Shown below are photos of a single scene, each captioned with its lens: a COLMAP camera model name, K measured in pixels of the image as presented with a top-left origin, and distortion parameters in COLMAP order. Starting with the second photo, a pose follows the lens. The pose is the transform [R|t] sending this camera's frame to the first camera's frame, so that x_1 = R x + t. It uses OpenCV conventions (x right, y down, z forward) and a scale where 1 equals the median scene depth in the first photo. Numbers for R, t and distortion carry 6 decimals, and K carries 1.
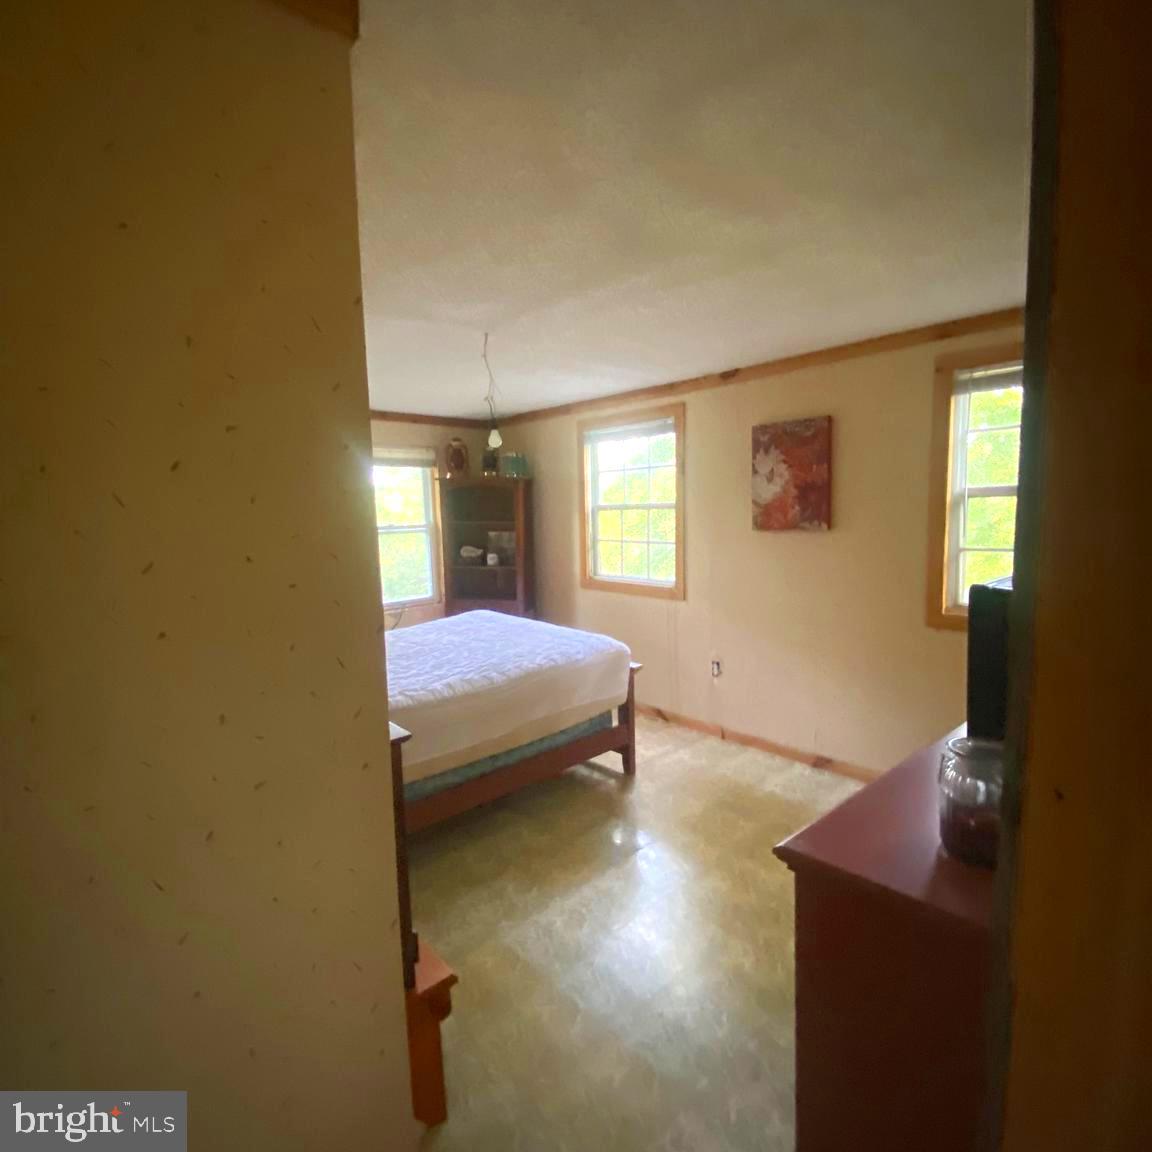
lens RADIAL K [[631.3, 0, 581.0], [0, 631.3, 577.8], [0, 0, 1]] dist [0.038195, -0.038077]
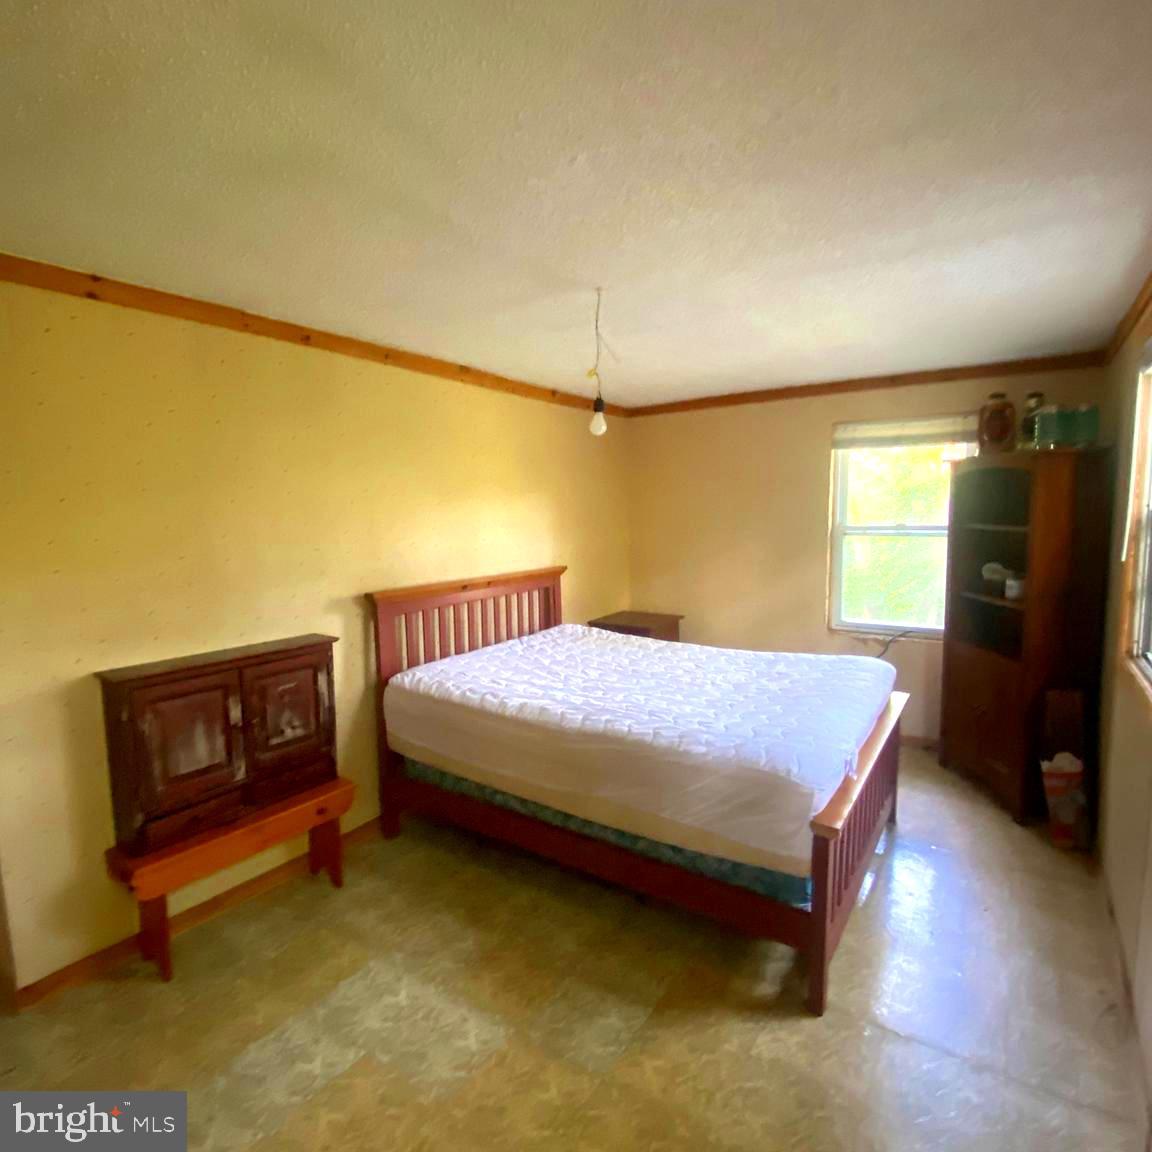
lens RADIAL K [[631.3, 0, 578.5], [0, 631.3, 573.9], [0, 0, 1]] dist [0.038195, -0.038077]
pose [[0.215087, 0.121275, -0.969036, 0.451600], [-0.100312, 0.989755, 0.101603, -0.080117], [0.971429, 0.075352, 0.225048, 0.580627]]
